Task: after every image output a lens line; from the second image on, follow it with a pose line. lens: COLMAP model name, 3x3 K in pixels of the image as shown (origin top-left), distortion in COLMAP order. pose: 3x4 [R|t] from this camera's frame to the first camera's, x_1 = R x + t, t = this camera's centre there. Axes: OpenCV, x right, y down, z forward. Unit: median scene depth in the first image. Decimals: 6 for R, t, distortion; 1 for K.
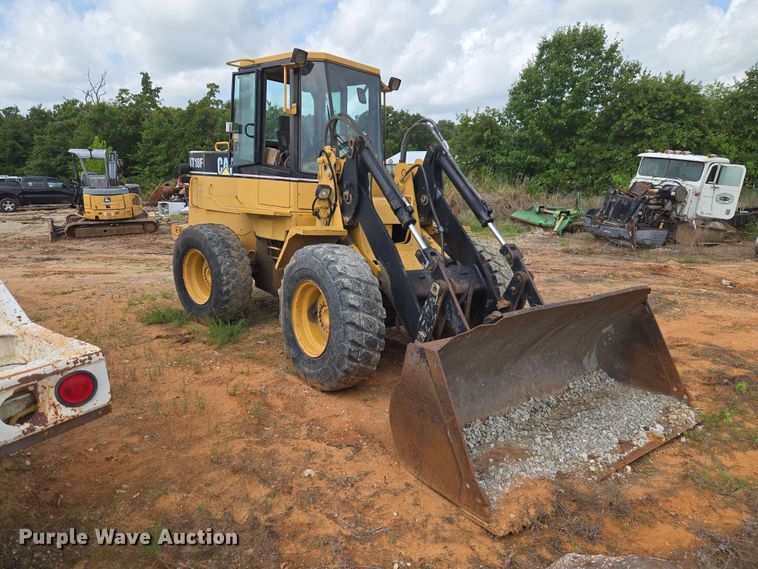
lens RADIAL K [[512.3, 0, 376.2], [0, 512.3, 287.2], [0, 0, 1]] dist [0.079042, -0.068547]
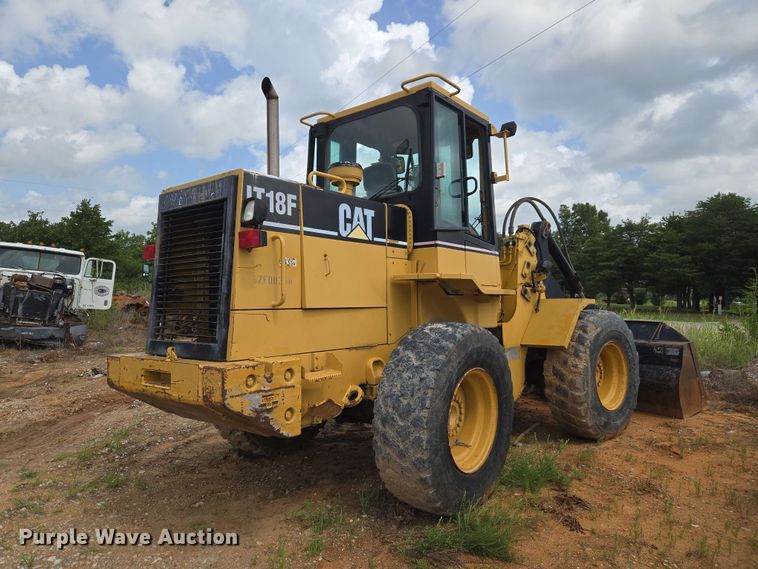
lens RADIAL K [[512.3, 0, 376.2], [0, 512.3, 287.2], [0, 0, 1]] dist [0.079042, -0.068547]
pose [[-0.070867, -0.015544, 0.997365, -0.414437], [0.207788, 0.977714, 0.030002, -0.091204], [-0.975604, 0.209366, -0.066058, 0.520248]]
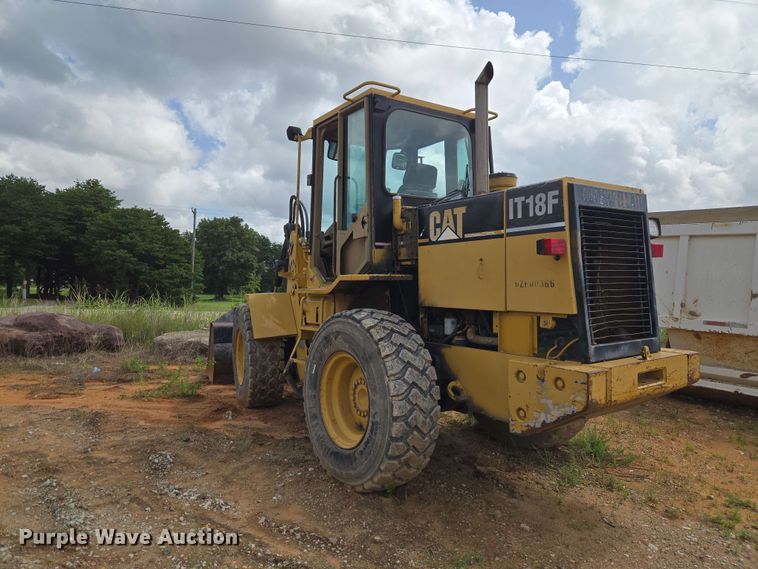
lens RADIAL K [[512.3, 0, 376.2], [0, 512.3, 287.2], [0, 0, 1]] dist [0.079042, -0.068547]
pose [[0.977533, -0.061316, -0.201666, -0.130395], [0.021369, 0.980653, -0.194583, -0.030468], [0.209696, 0.185902, 0.959931, 0.233073]]
